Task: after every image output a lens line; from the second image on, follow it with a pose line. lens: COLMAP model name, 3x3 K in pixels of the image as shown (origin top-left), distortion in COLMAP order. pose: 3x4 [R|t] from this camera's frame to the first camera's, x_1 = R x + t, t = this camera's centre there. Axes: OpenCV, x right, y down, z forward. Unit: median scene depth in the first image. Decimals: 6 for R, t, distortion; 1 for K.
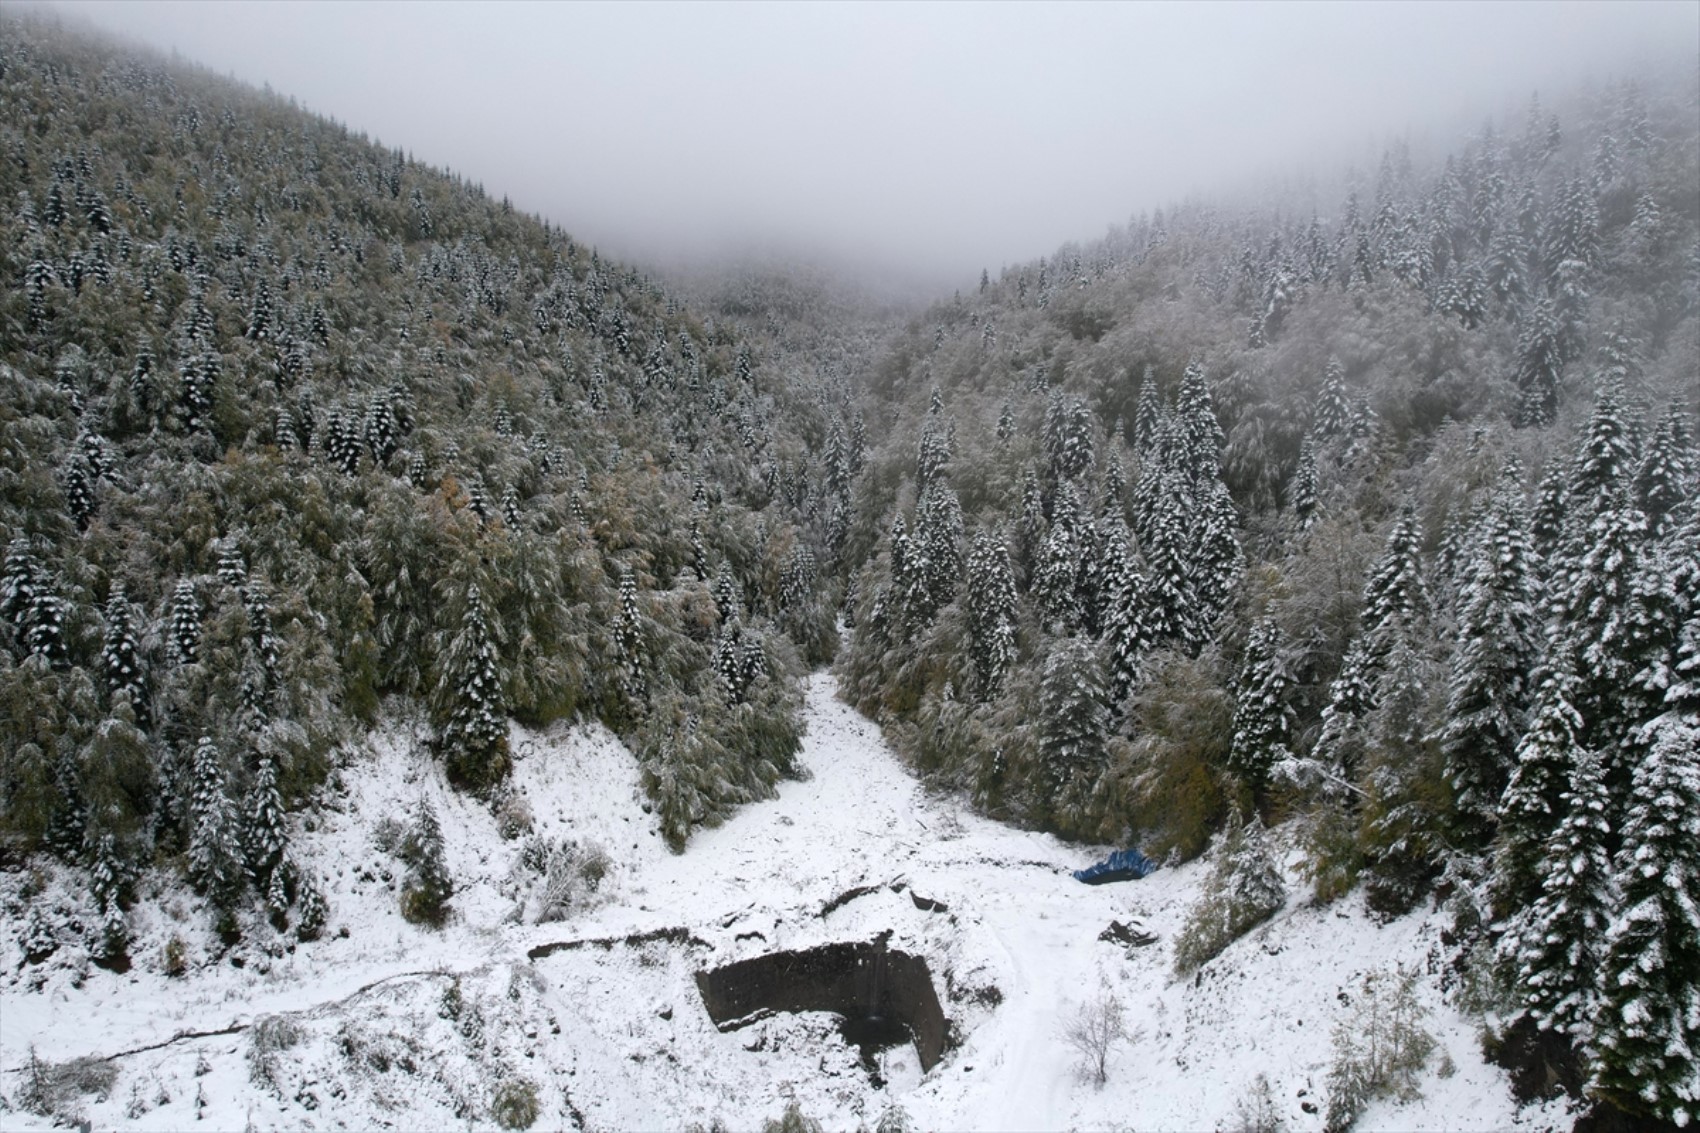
lens RADIAL K [[1097.3, 0, 861.4], [0, 1097.3, 575.9], [0, 0, 1]] dist [-0.086309, 0.078810]
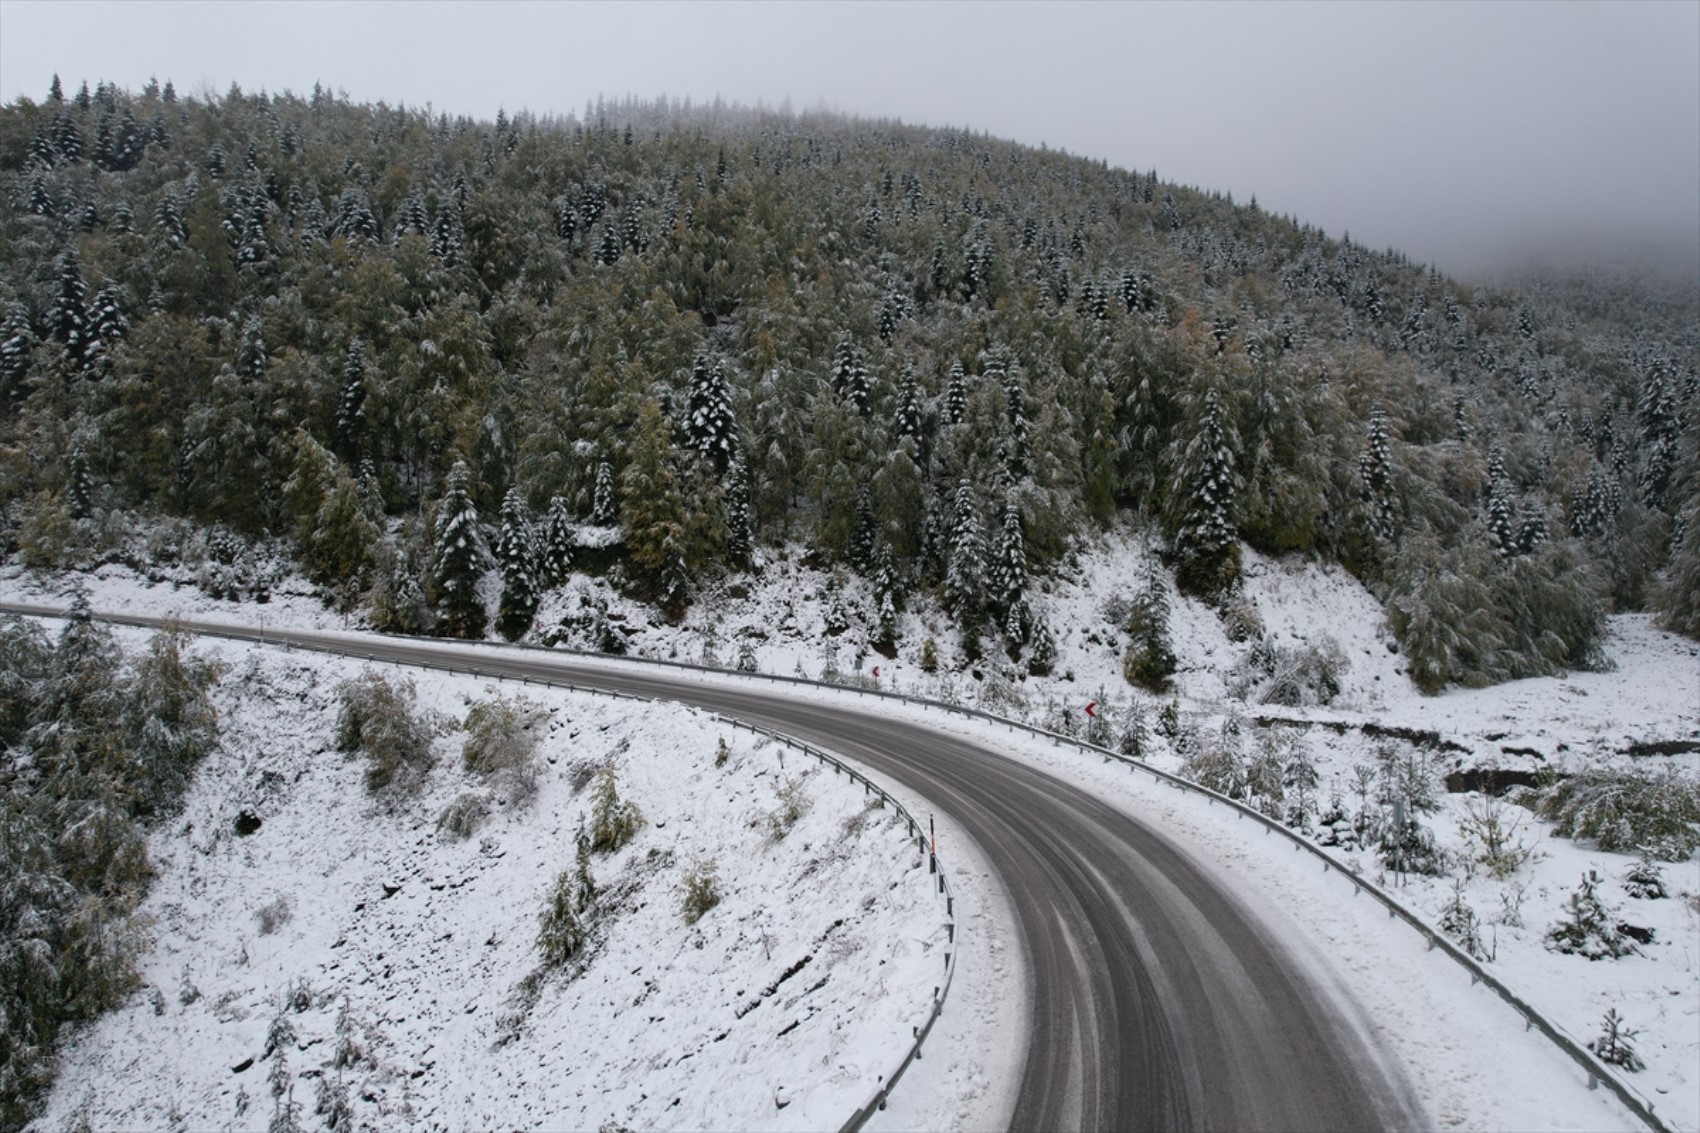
lens RADIAL K [[1097.3, 0, 846.8], [0, 1097.3, 577.9], [0, 0, 1]] dist [-0.086309, 0.078810]
pose [[0.785679, 0.009986, -0.618554, -0.003137], [-0.067876, 0.995225, -0.070149, 0.270006], [0.614899, 0.097099, 0.782605, 0.035267]]
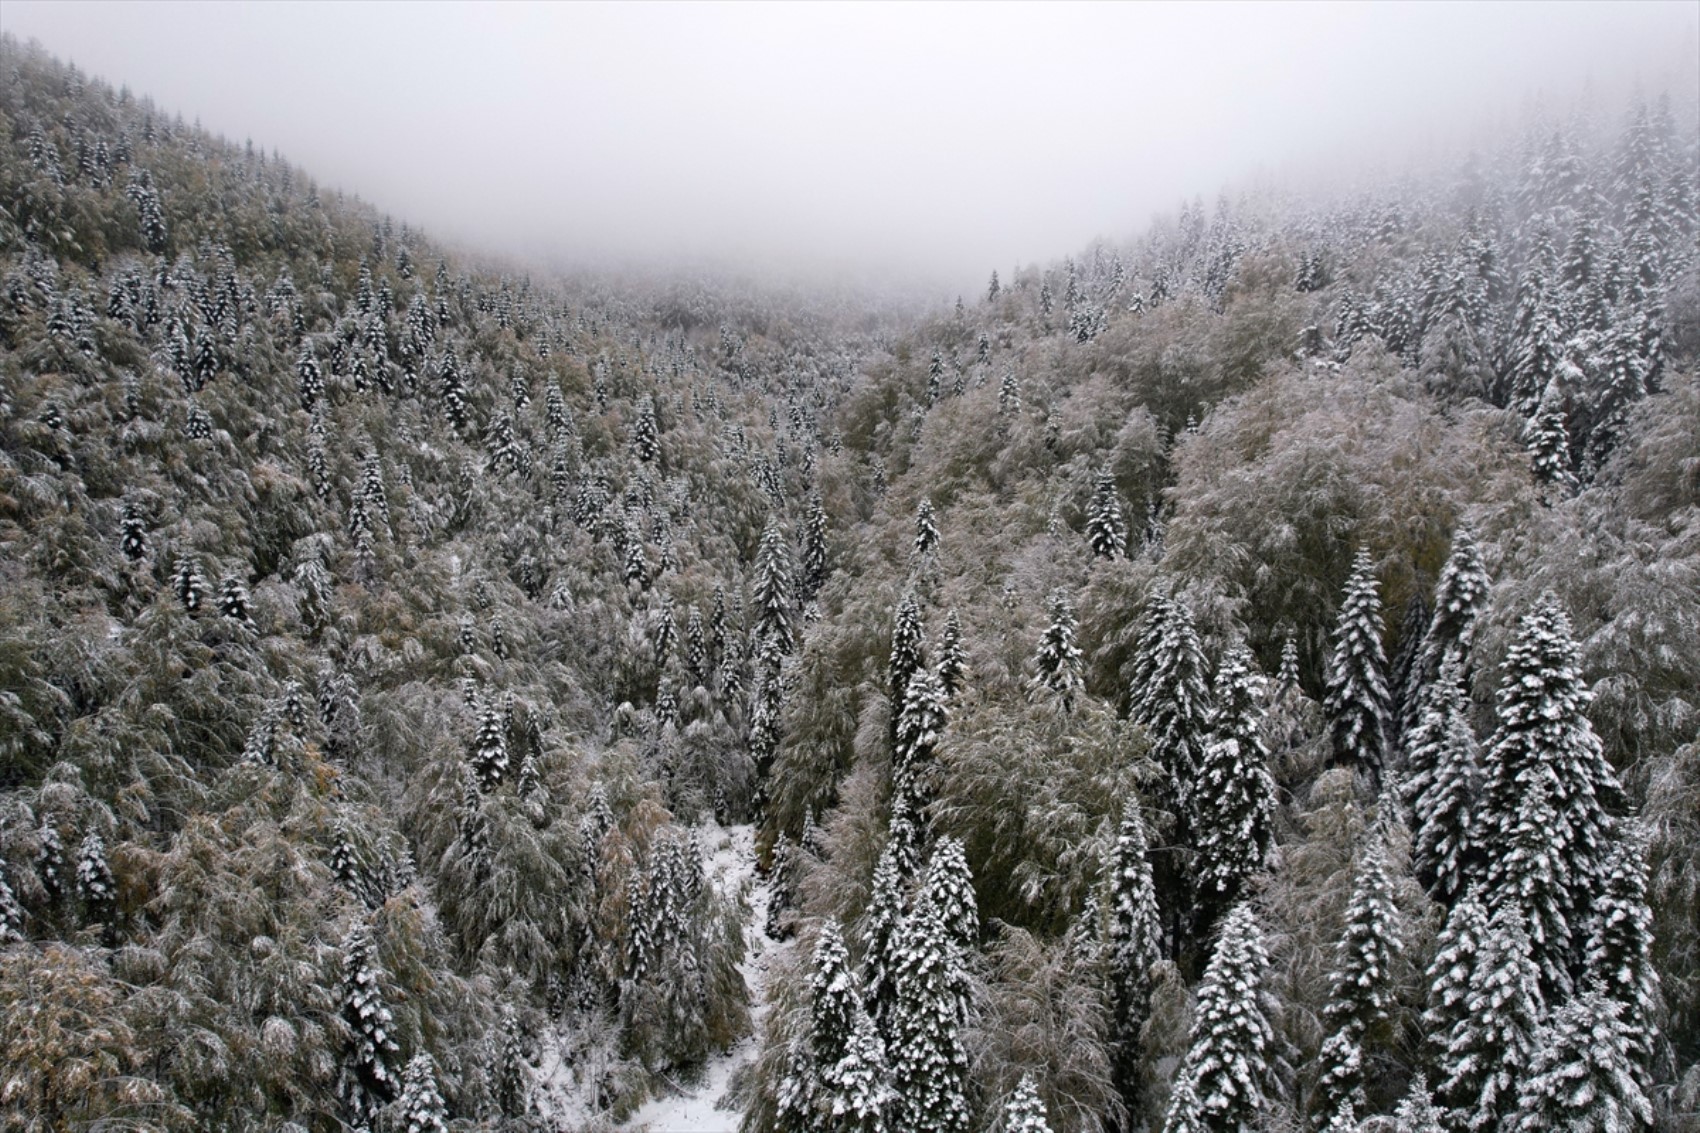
lens RADIAL K [[1097.3, 0, 858.0], [0, 1097.3, 571.4], [0, 0, 1]] dist [-0.086309, 0.078810]
pose [[0.999994, 0.000777, -0.003273, 0.068046], [-0.000734, 0.999916, 0.012955, -0.296422], [0.003283, -0.012953, 0.999911, 0.828738]]
